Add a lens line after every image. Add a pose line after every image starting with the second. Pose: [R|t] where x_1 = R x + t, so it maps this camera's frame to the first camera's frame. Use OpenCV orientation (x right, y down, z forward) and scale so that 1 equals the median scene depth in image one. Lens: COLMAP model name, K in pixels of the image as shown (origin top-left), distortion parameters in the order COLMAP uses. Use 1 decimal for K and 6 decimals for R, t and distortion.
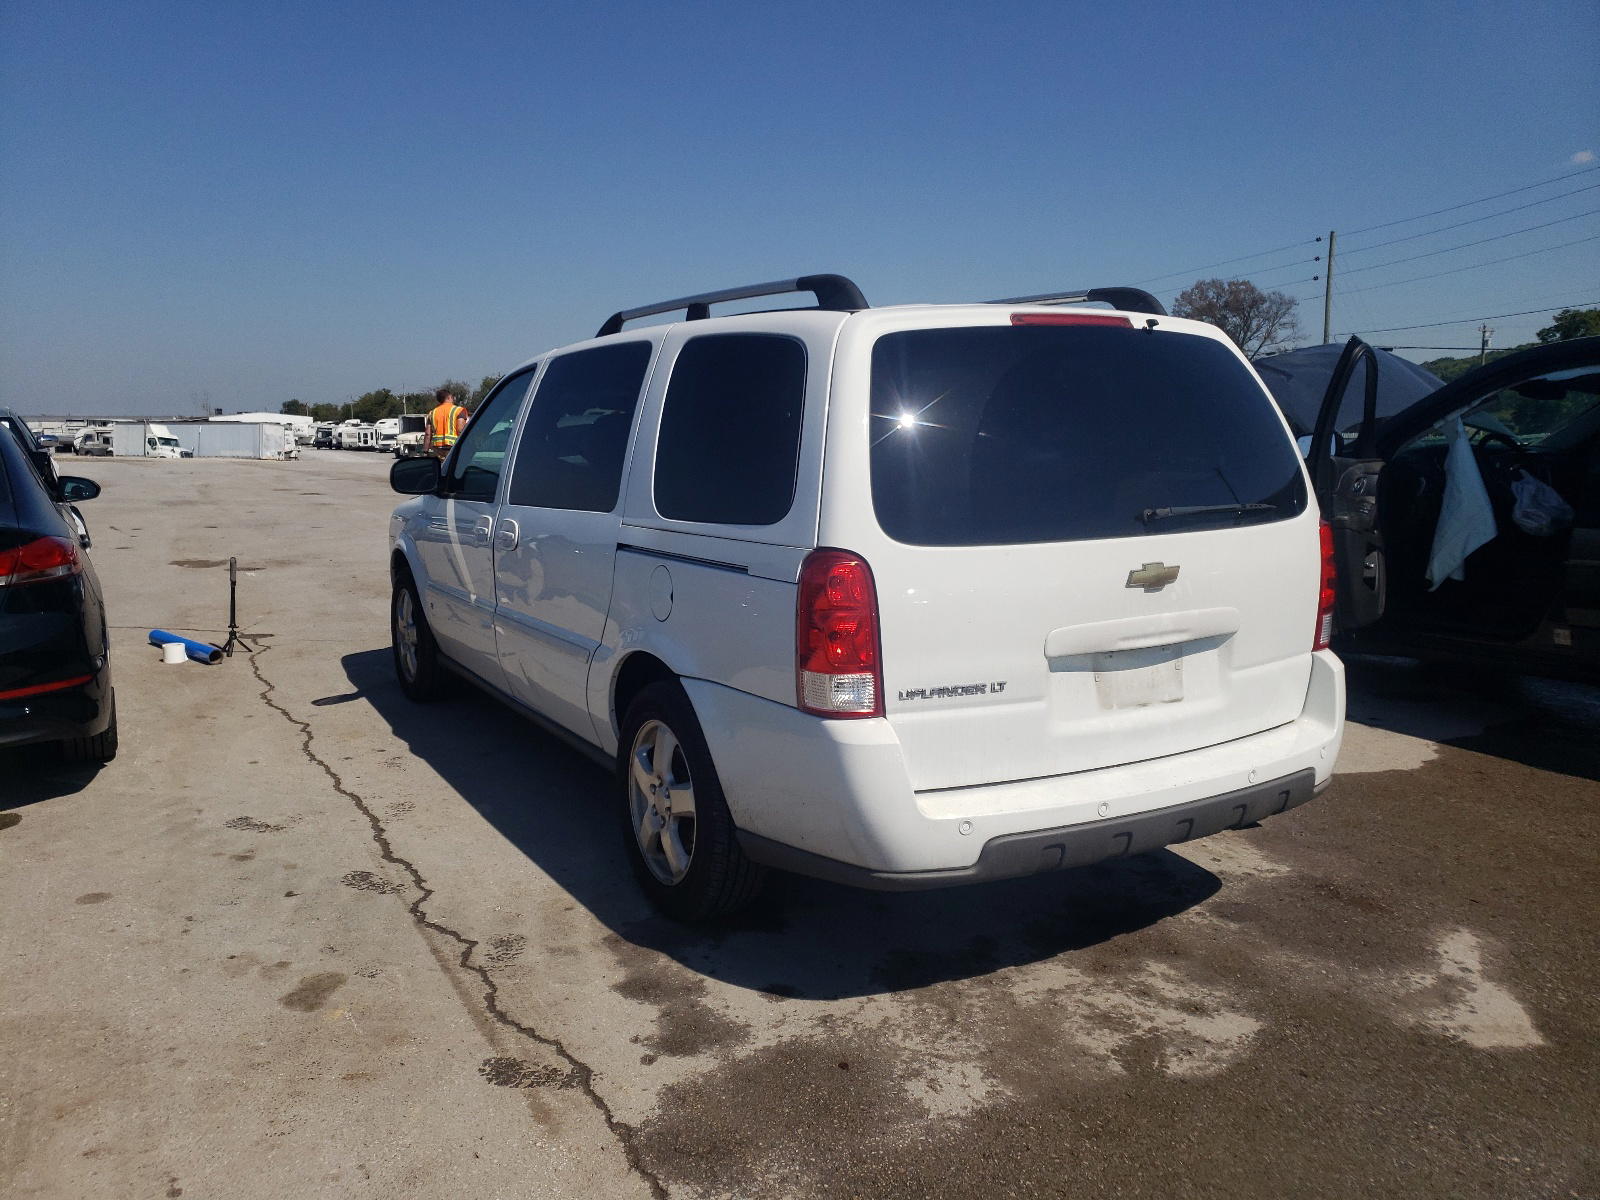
lens RADIAL K [[1210.0, 0, 765.1], [0, 1210.0, 599.2], [0, 0, 1]] dist [0.039207, 0.004821]
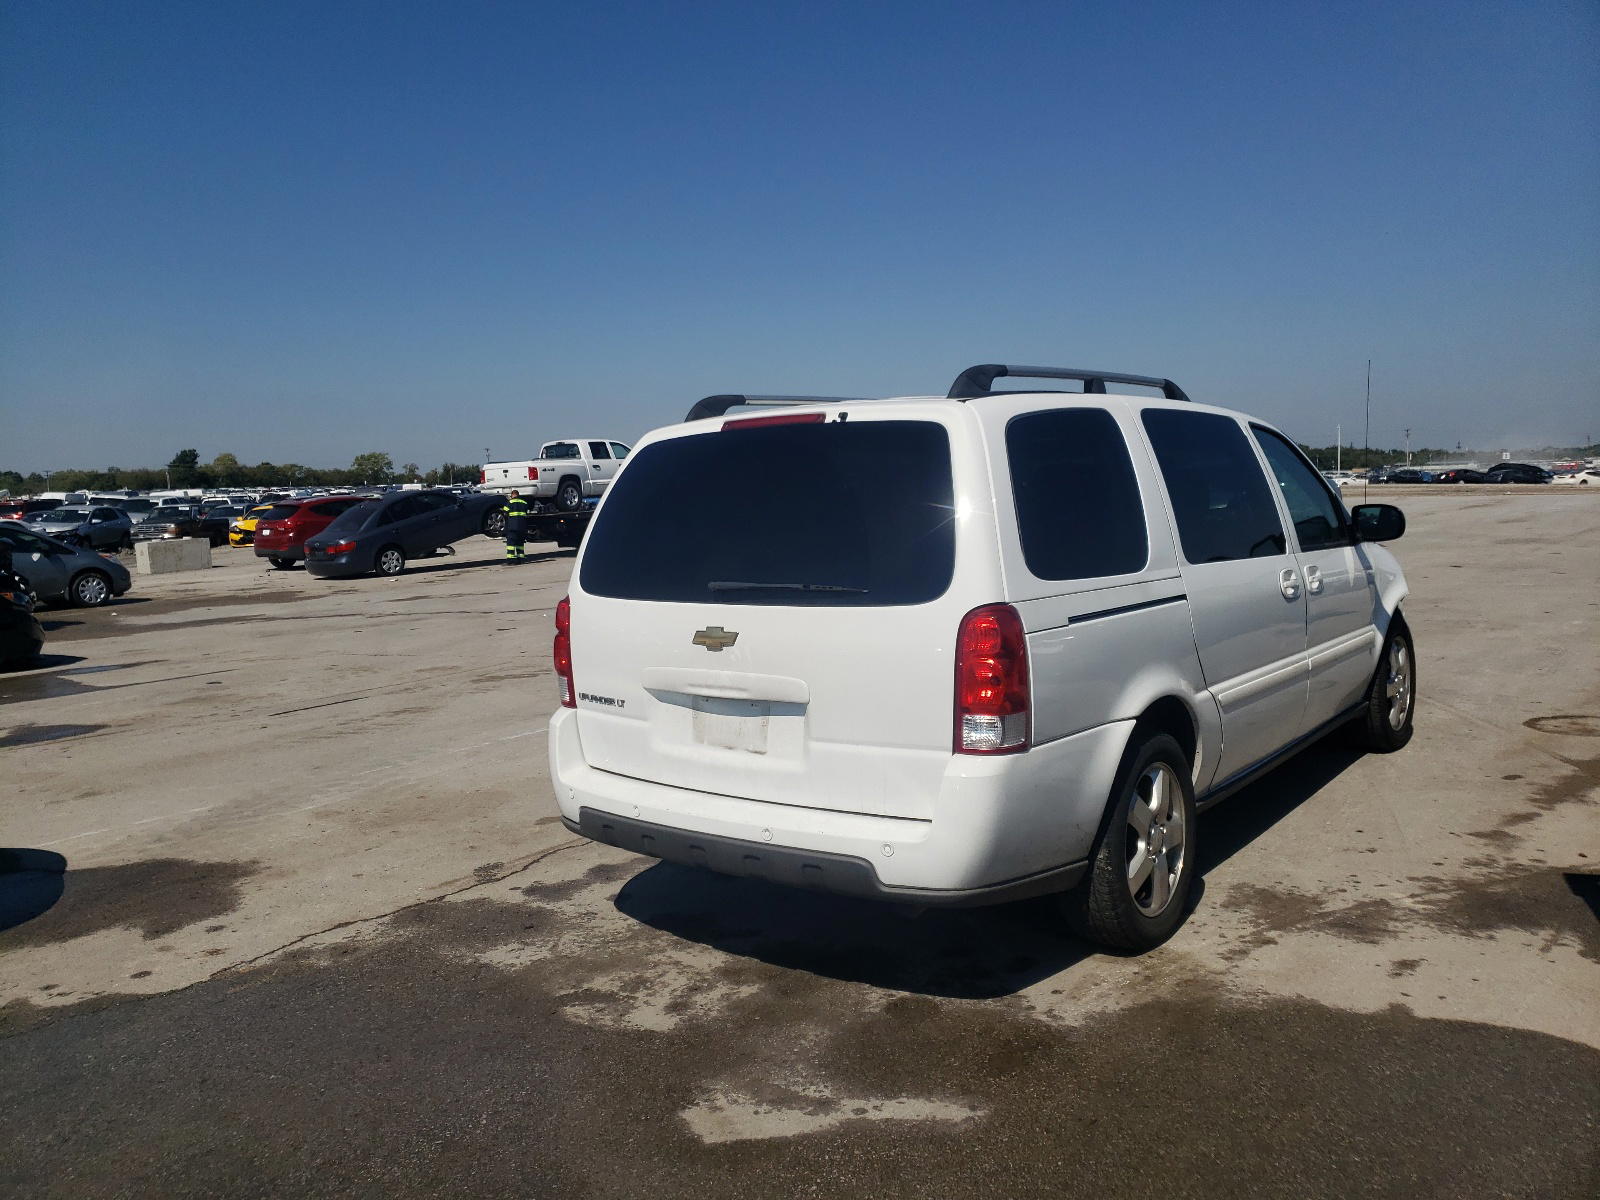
lens RADIAL K [[1192.8, 0, 803.5], [0, 1192.8, 561.0], [0, 0, 1]] dist [0.048157, 0.000202]
pose [[0.400875, 0.045272, -0.915014, 1.424110], [-0.101611, 0.994813, 0.004704, -0.108103], [0.910481, 0.091089, 0.403396, 0.599098]]
